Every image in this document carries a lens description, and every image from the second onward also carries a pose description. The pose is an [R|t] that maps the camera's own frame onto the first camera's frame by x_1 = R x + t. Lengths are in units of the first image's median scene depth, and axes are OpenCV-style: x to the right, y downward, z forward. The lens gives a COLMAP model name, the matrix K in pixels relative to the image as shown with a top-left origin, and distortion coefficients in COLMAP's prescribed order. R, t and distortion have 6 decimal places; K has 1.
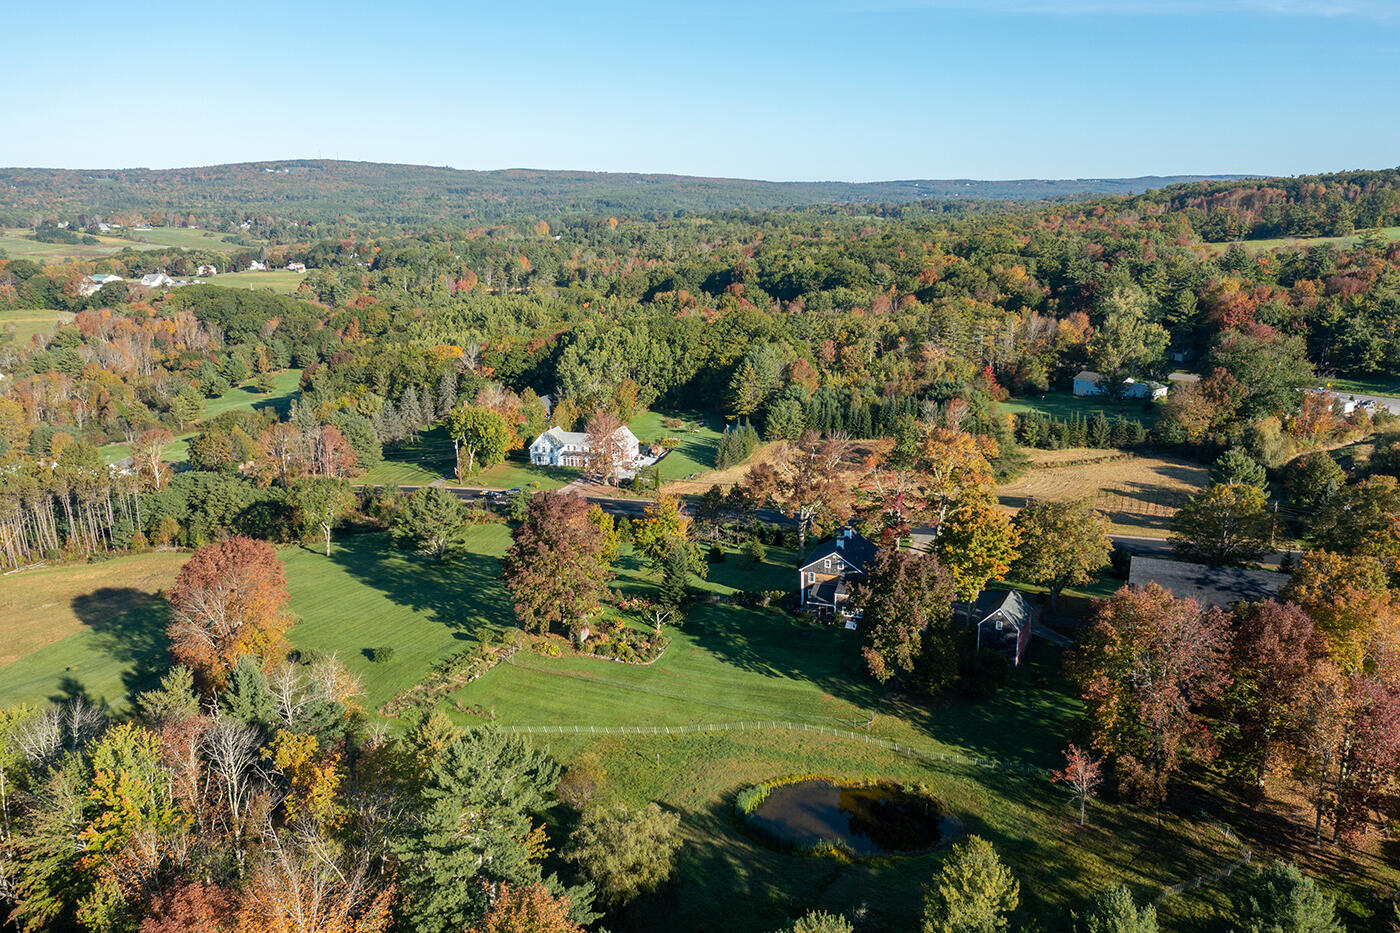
lens RADIAL K [[1126.9, 0, 699.9], [0, 1126.9, 466.4], [0, 0, 1]] dist [0.001785, 0.001160]
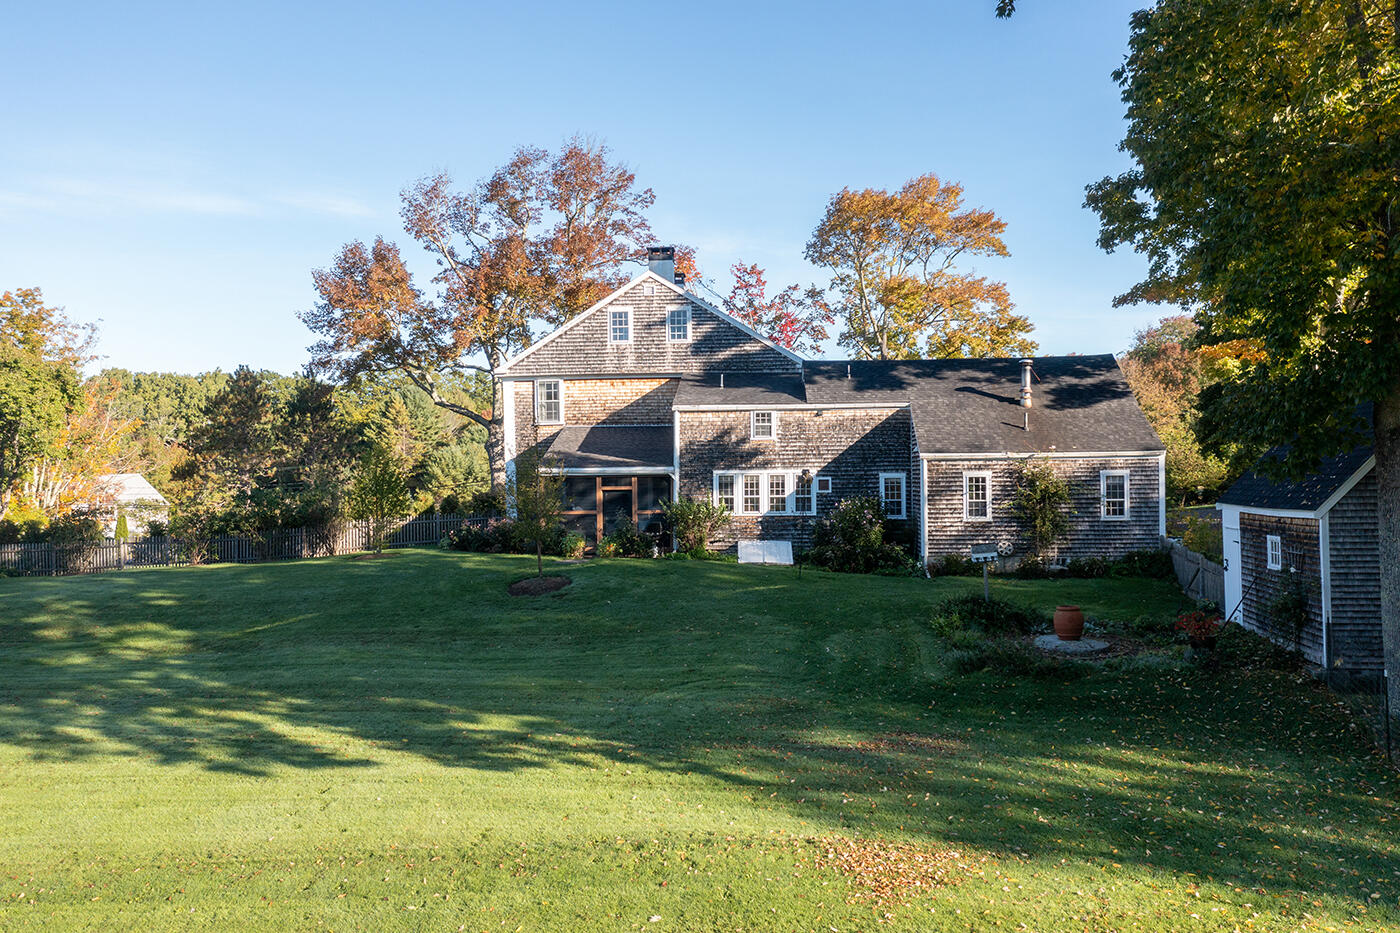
lens RADIAL K [[1126.9, 0, 700.3], [0, 1126.9, 466.3], [0, 0, 1]] dist [0.001785, 0.001160]
pose [[0.962625, 0.003427, 0.270818, 0.065444], [0.063338, 0.969344, -0.237402, 0.163707], [-0.263329, 0.245682, 0.932898, 0.769343]]
